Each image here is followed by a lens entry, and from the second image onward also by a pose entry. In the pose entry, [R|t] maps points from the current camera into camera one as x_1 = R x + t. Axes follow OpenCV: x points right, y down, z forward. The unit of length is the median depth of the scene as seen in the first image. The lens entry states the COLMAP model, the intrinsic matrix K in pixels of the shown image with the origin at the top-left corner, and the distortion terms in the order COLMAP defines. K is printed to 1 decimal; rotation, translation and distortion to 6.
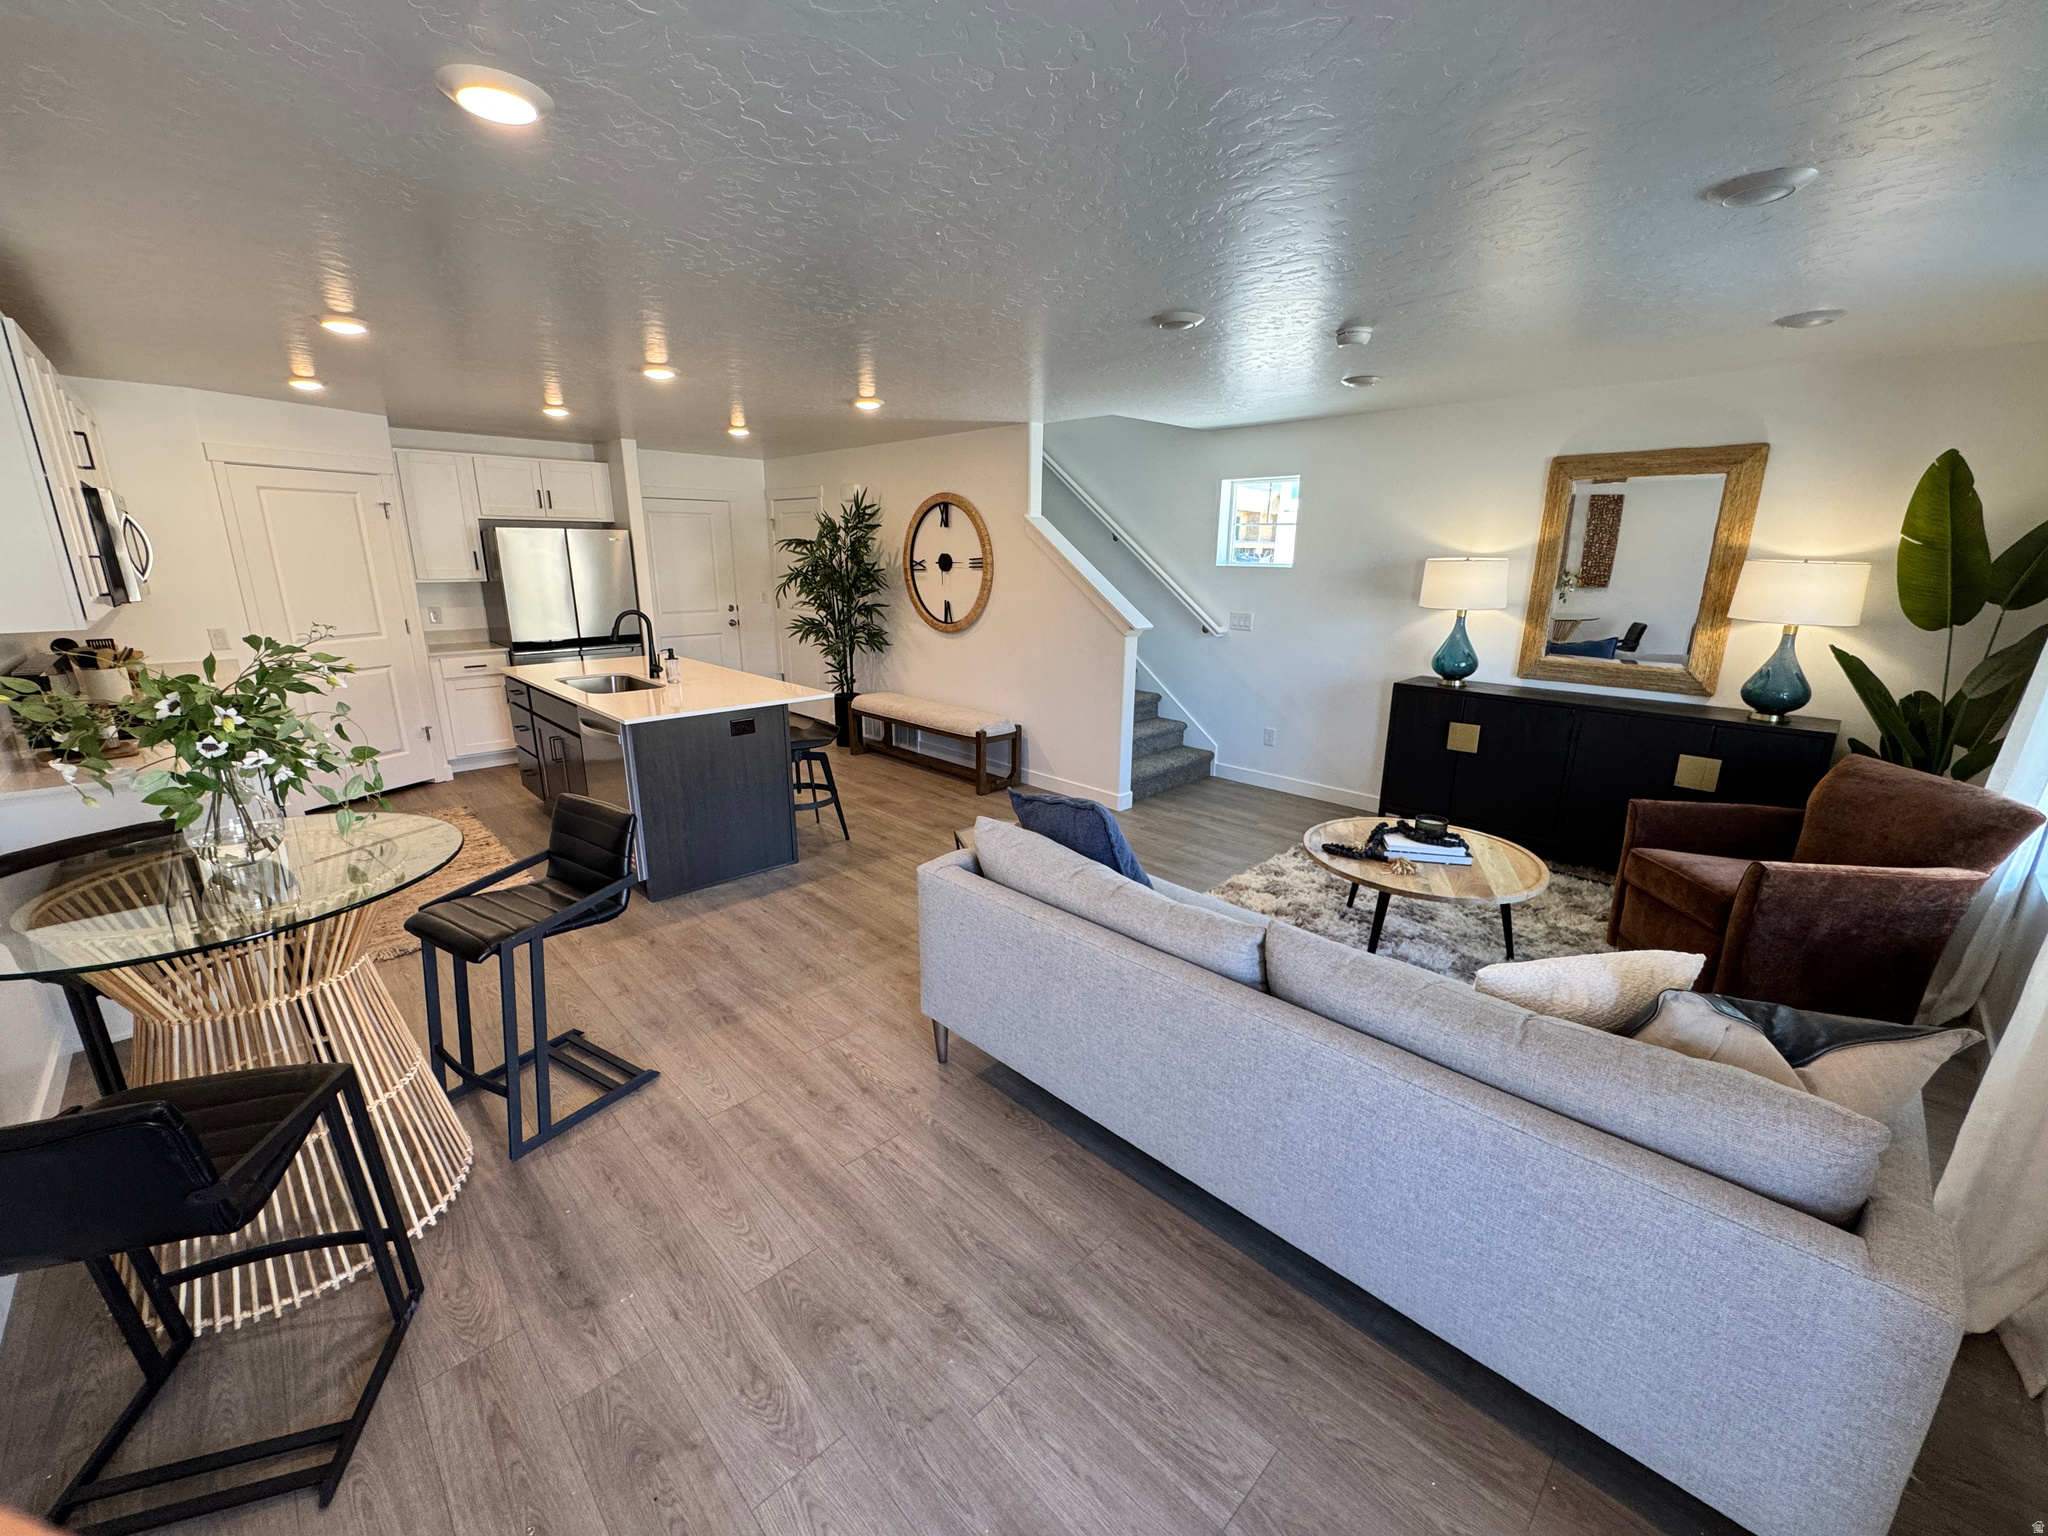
lens RADIAL K [[814.6, 0, 1019.3], [0, 814.6, 768.5], [0, 0, 1]] dist [-0.001988, -0.000236]
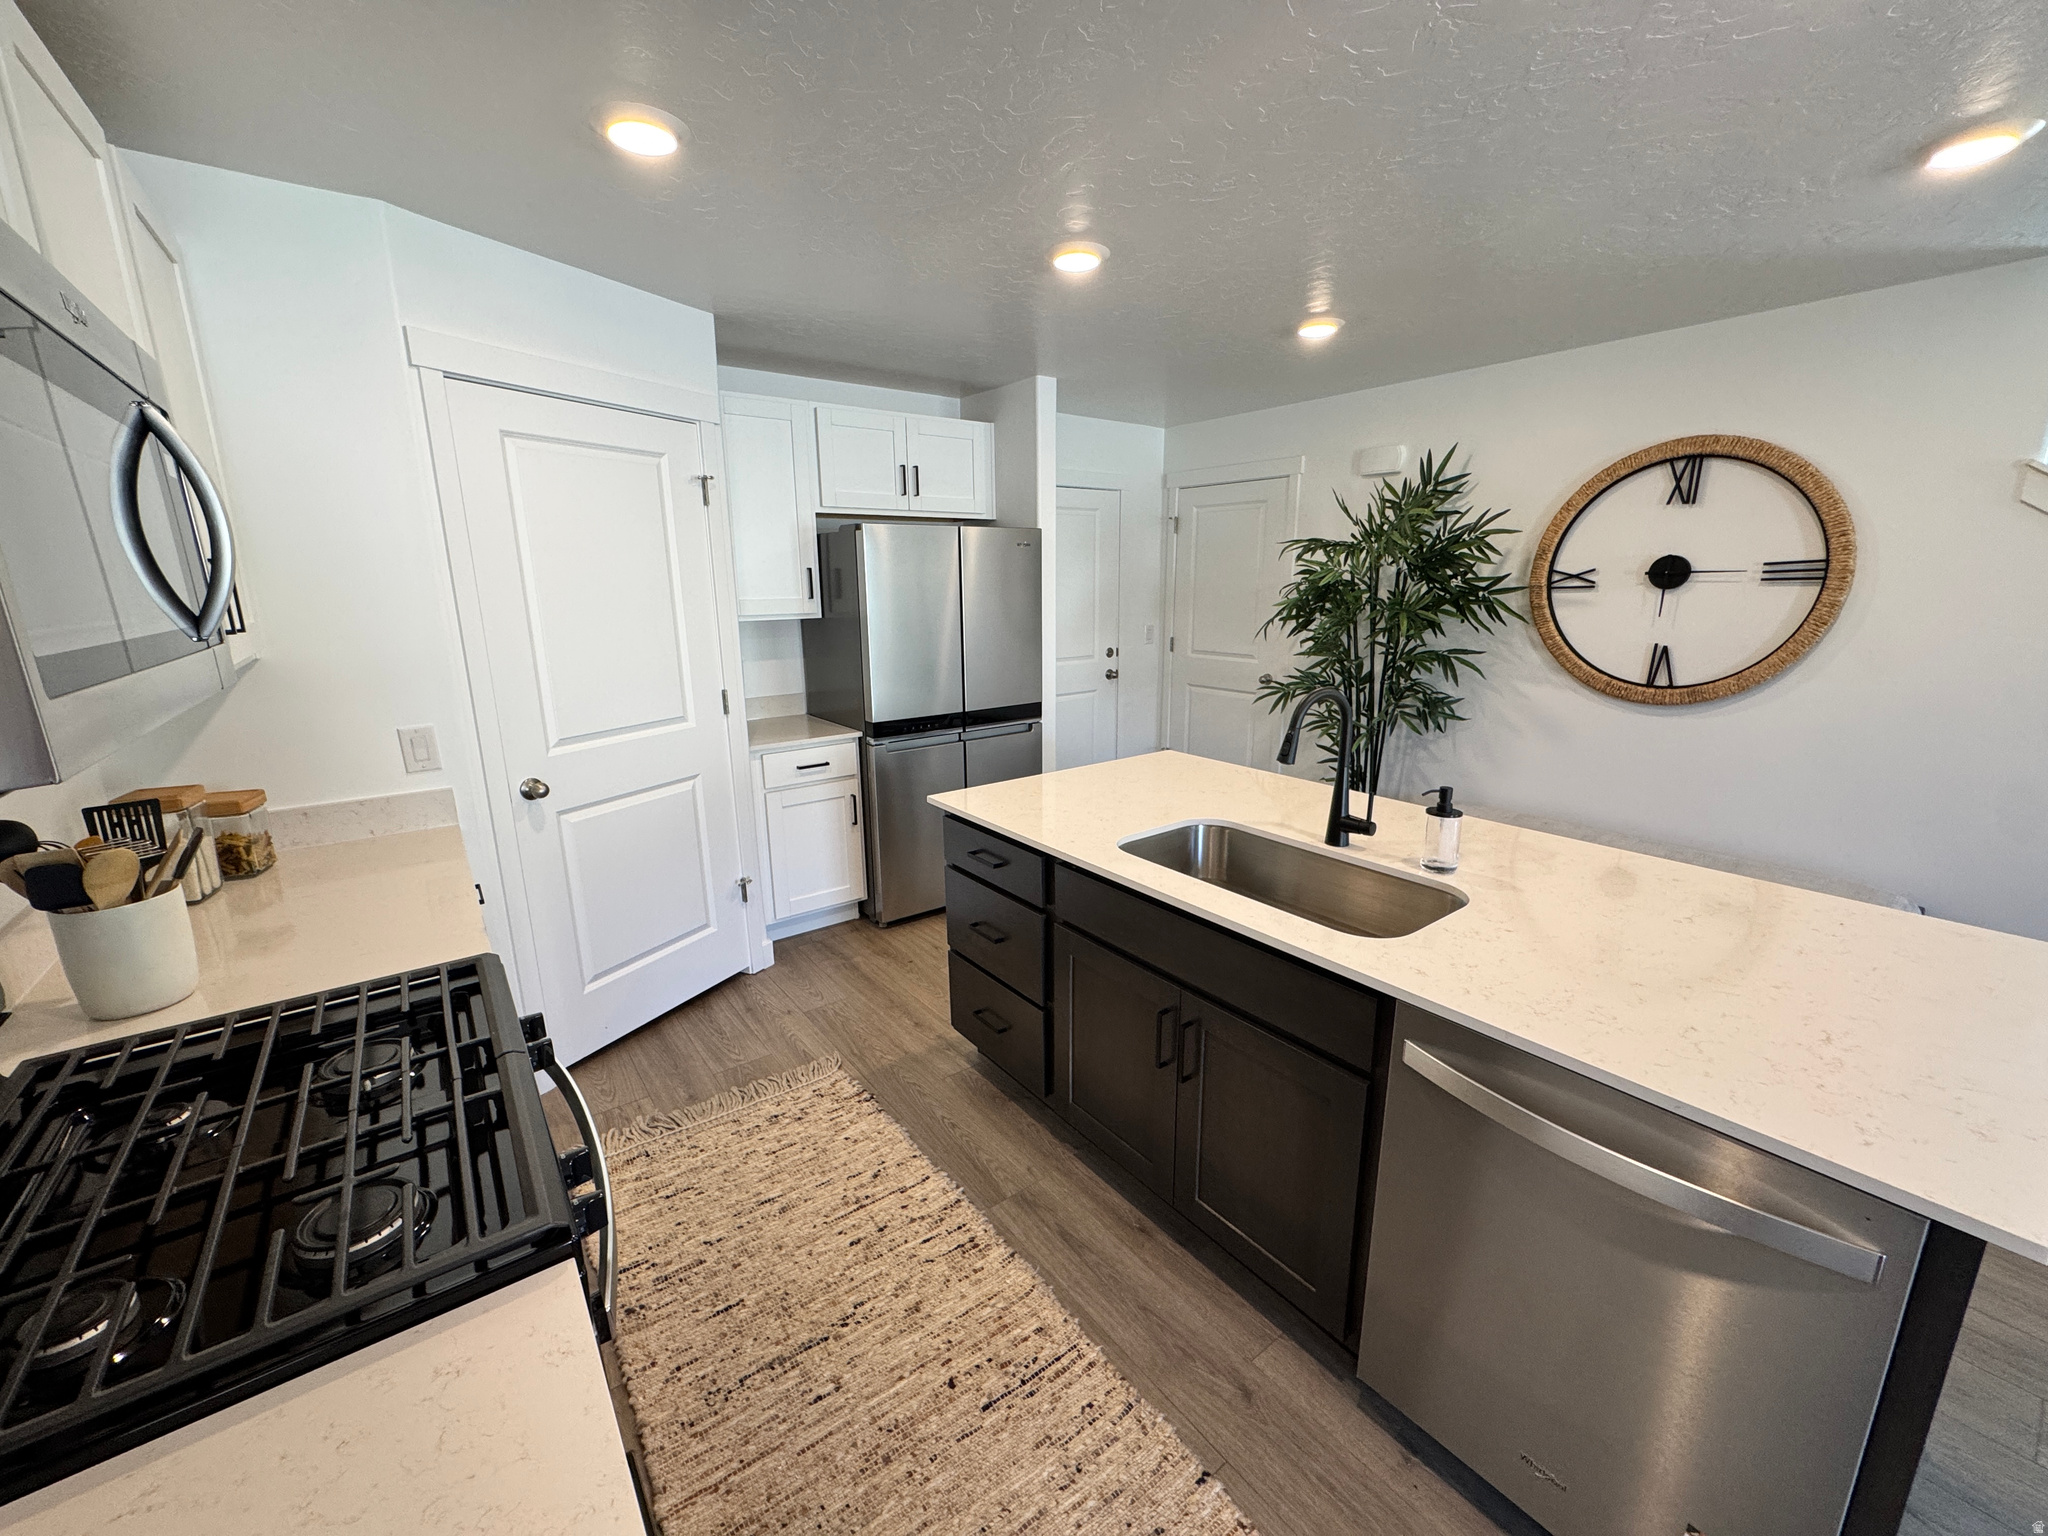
lens RADIAL K [[814.6, 0, 1022.3], [0, 814.6, 770.1], [0, 0, 1]] dist [-0.001988, -0.000236]
pose [[0.990967, 0.013530, -0.133425, -0.434346], [-0.017262, 0.999490, -0.026853, -0.106548], [0.132994, 0.028914, 0.990695, 0.438376]]
